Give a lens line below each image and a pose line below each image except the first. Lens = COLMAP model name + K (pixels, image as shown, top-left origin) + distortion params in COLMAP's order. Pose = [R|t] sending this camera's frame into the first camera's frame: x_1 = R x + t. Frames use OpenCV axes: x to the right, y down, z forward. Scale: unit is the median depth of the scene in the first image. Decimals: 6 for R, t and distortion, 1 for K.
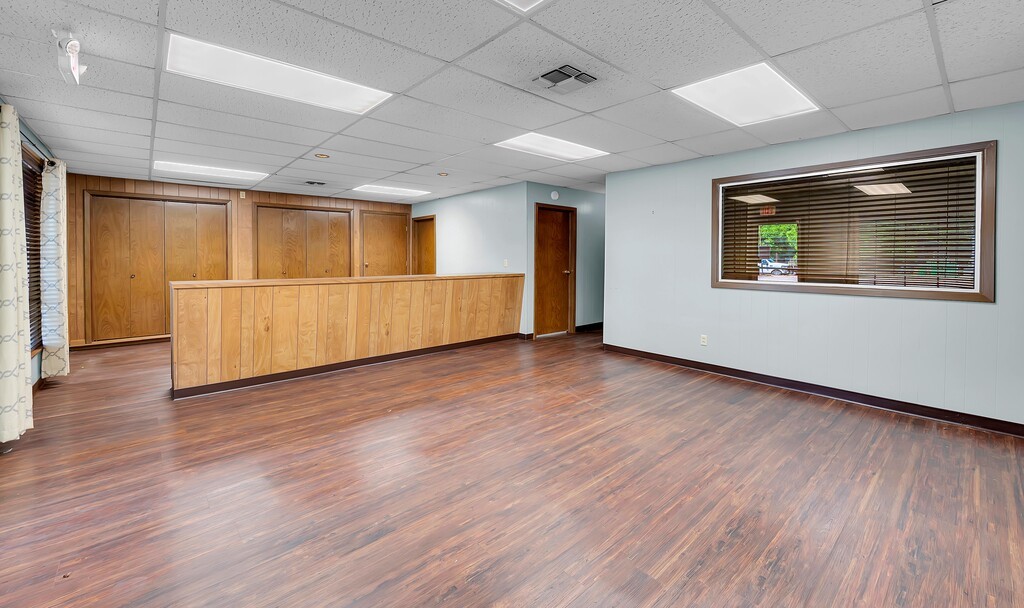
lens RADIAL K [[406.3, 0, 504.6], [0, 406.3, 264.3], [0, 0, 1]] dist [-0.012496, -0.000463]
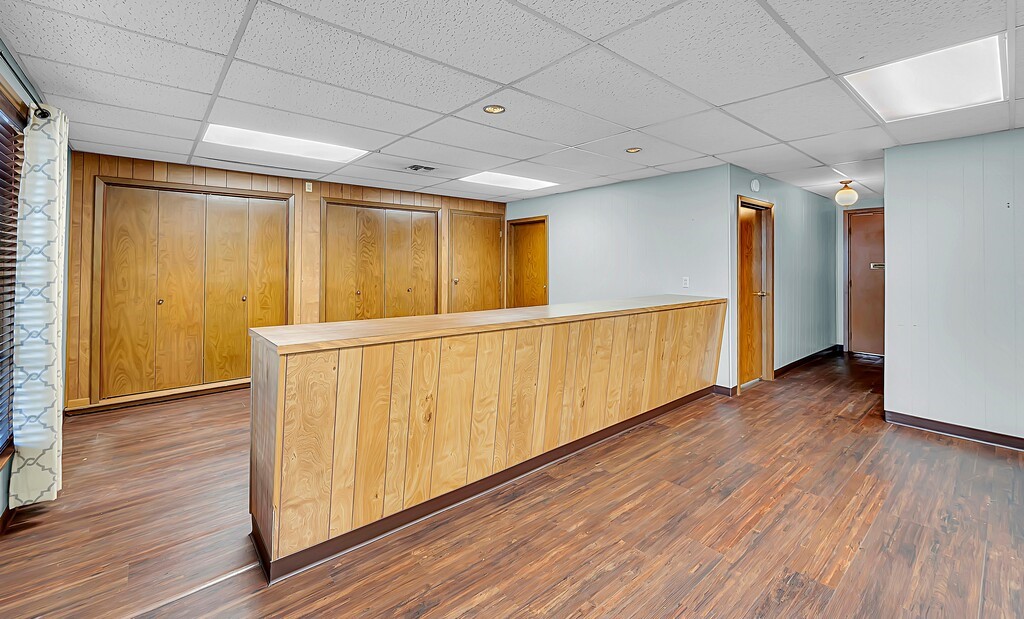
lens RADIAL K [[417.6, 0, 498.5], [0, 417.6, 257.4], [0, 0, 1]] dist [-0.002986, -0.000676]
pose [[0.999498, -0.000164, -0.031695, -0.345666], [-0.000936, 0.999398, -0.034675, -0.023487], [0.031682, 0.034687, 0.998896, 0.322190]]
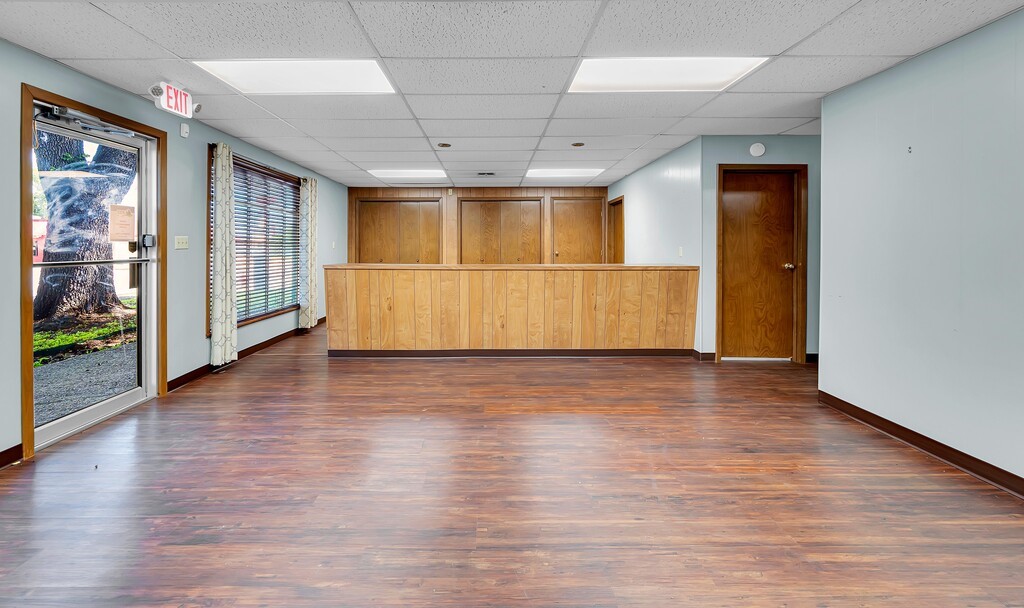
lens RADIAL K [[406.3, 0, 492.3], [0, 406.3, 255.2], [0, 0, 1]] dist [-0.012496, -0.000463]
pose [[0.752766, 0.011331, -0.658191, 0.266807], [-0.008479, 0.999936, 0.007516, 0.000873], [0.658234, -0.000077, 0.752814, 0.248791]]
